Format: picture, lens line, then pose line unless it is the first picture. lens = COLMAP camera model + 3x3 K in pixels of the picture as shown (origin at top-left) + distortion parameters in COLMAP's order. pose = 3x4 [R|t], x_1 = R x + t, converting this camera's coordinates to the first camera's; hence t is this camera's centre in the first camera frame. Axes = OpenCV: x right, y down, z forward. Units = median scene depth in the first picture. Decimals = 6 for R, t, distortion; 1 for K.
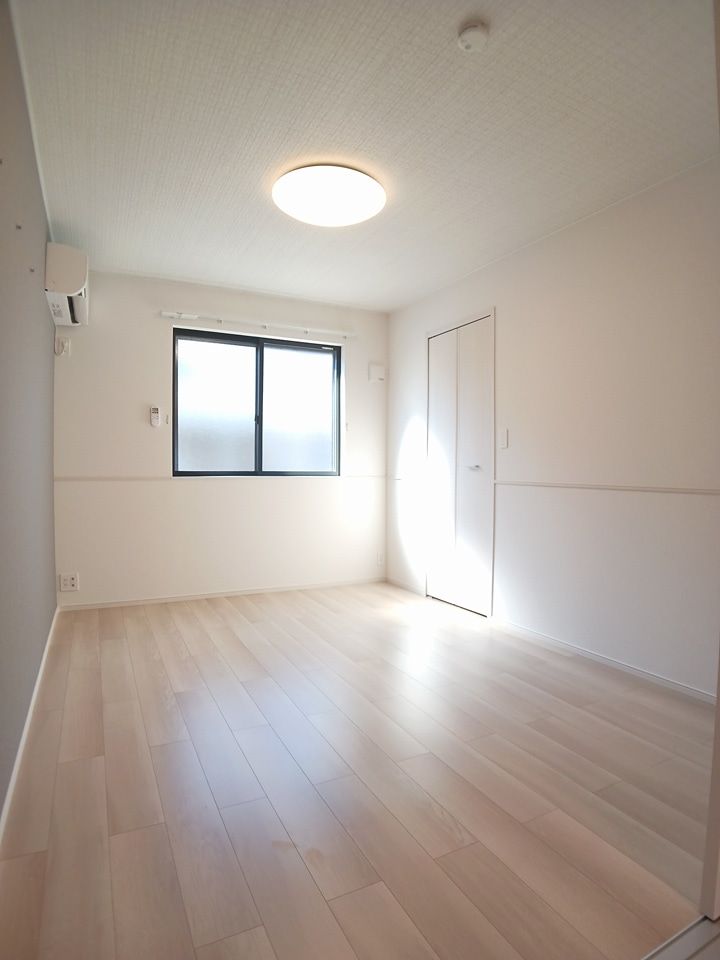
lens RADIAL K [[535.0, 0, 360.0], [0, 535.0, 480.0], [0, 0, 1]] dist [-0.060545, 0.000582]
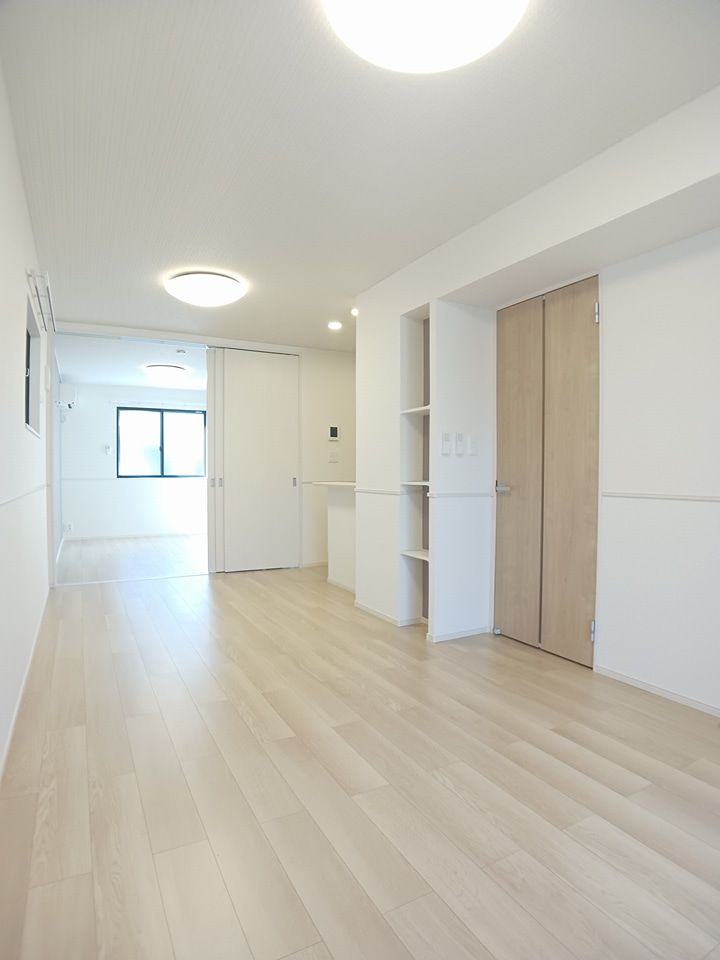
lens RADIAL K [[566.3, 0, 360.0], [0, 566.3, 480.0], [0, 0, 1]] dist [-0.067403, -0.000729]
pose [[0.999988, -0.004918, 0.000096, 0.588525], [0.004919, 0.999949, -0.008798, 0.024142], [-0.000053, 0.008799, 0.999961, -1.169507]]
